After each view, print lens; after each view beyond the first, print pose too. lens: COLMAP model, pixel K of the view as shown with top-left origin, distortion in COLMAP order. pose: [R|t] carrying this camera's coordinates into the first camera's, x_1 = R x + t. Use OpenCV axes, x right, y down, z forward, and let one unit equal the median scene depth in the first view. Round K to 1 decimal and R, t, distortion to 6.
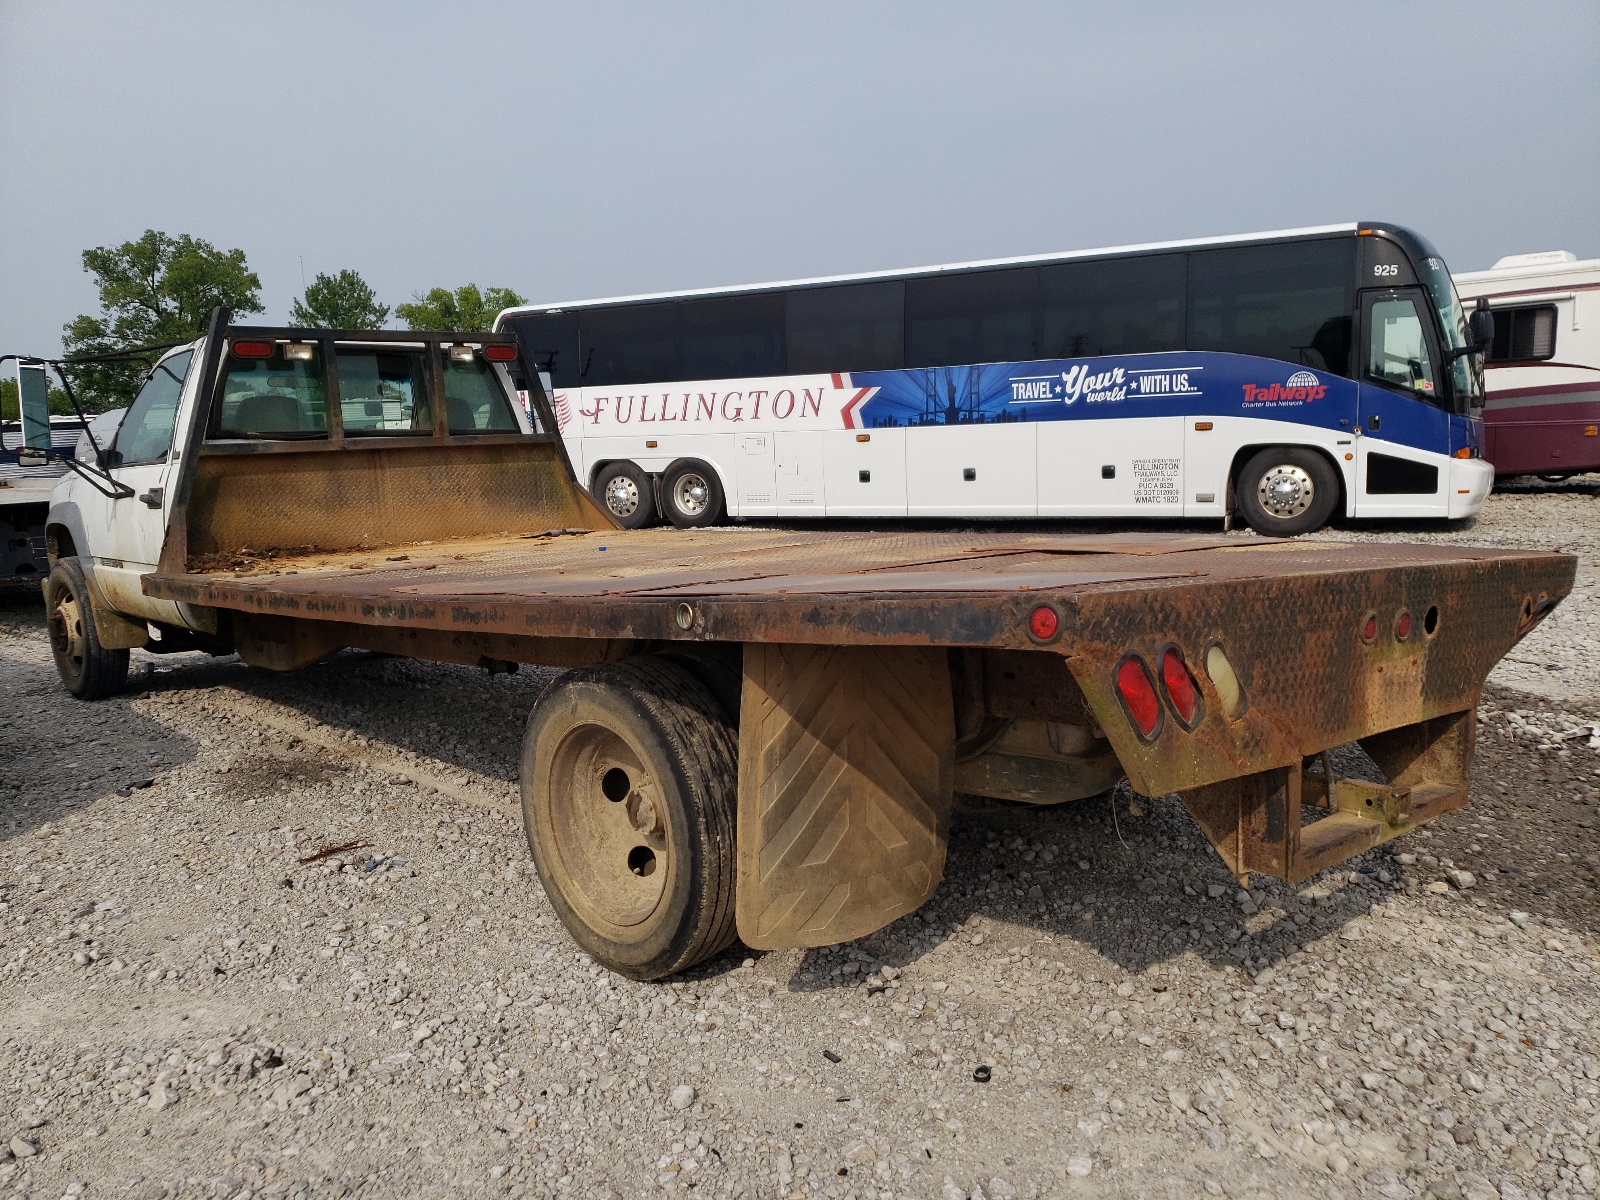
lens RADIAL K [[1247.2, 0, 795.5], [0, 1247.2, 605.0], [0, 0, 1]] dist [0.003261, 0.000073]
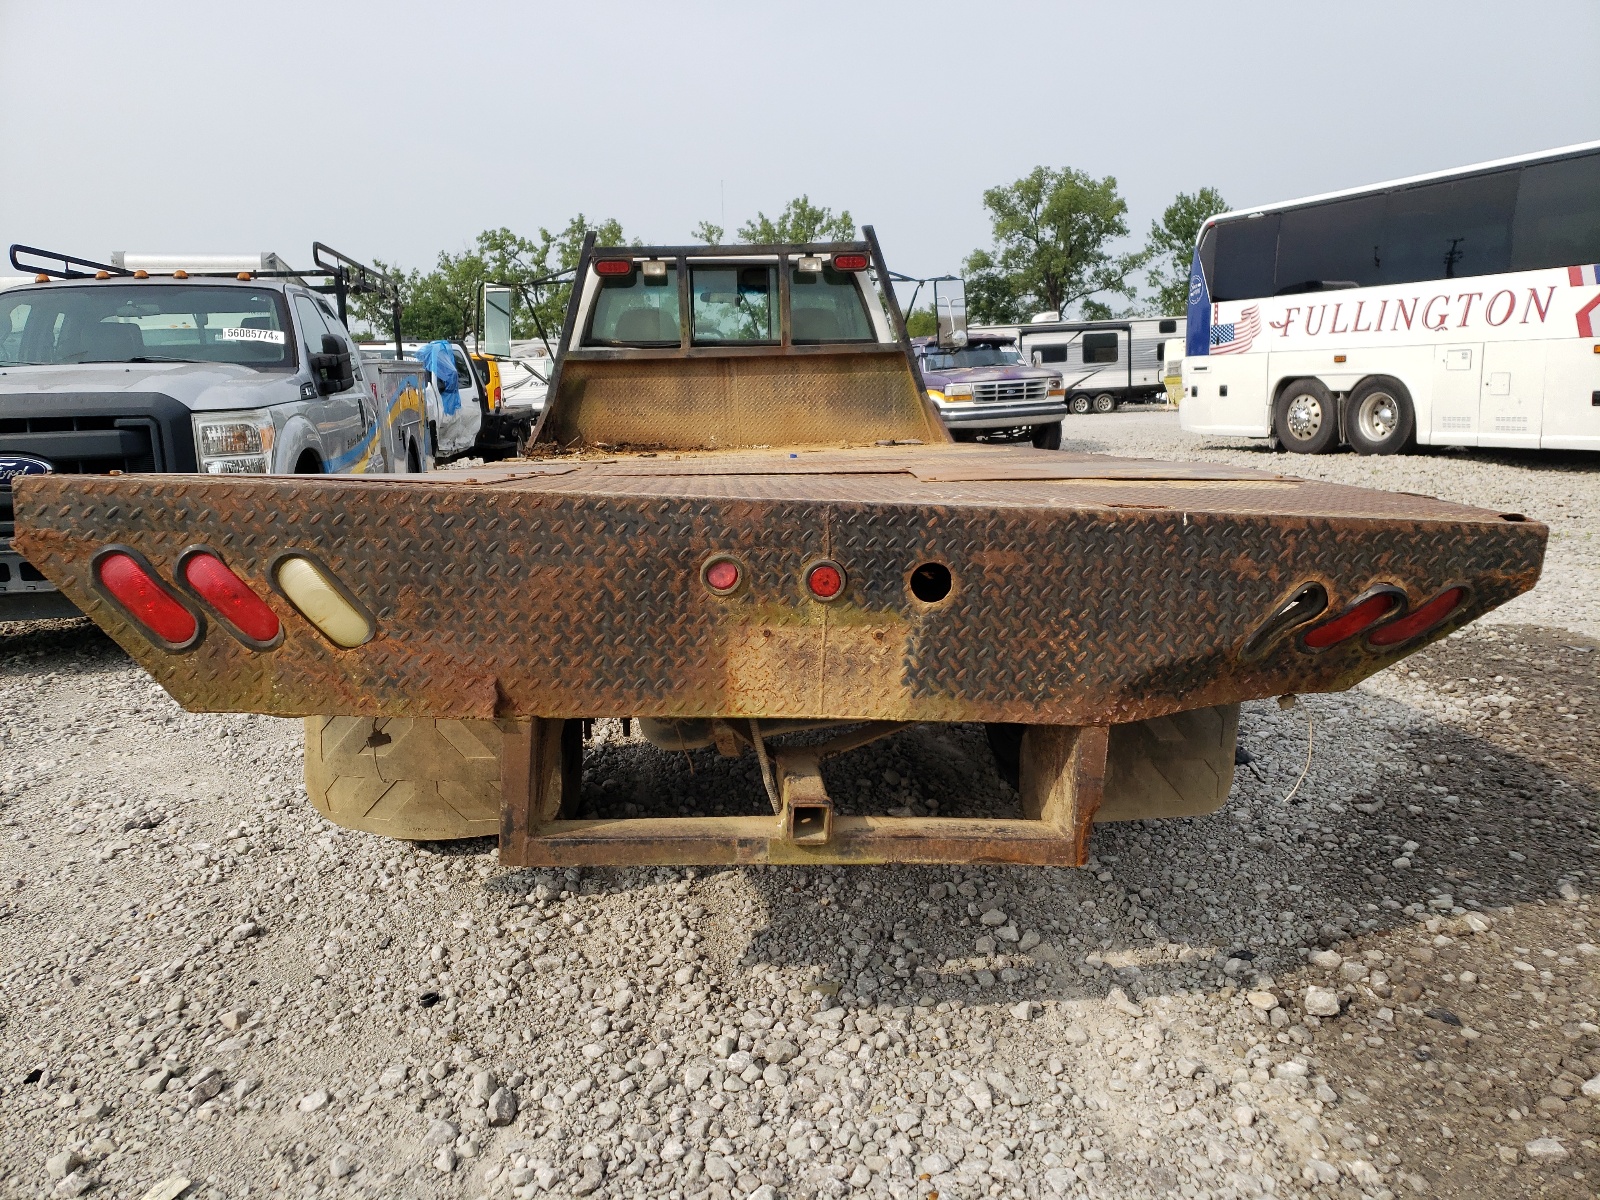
lens RADIAL K [[1220.7, 0, 804.2], [0, 1220.7, 599.0], [0, 0, 1]] dist [0.050767, -0.022603]
pose [[0.795451, 0.116973, -0.594622, 0.122018], [-0.080435, 0.992892, 0.087720, -0.004621], [0.600656, -0.021949, 0.799206, 0.058277]]
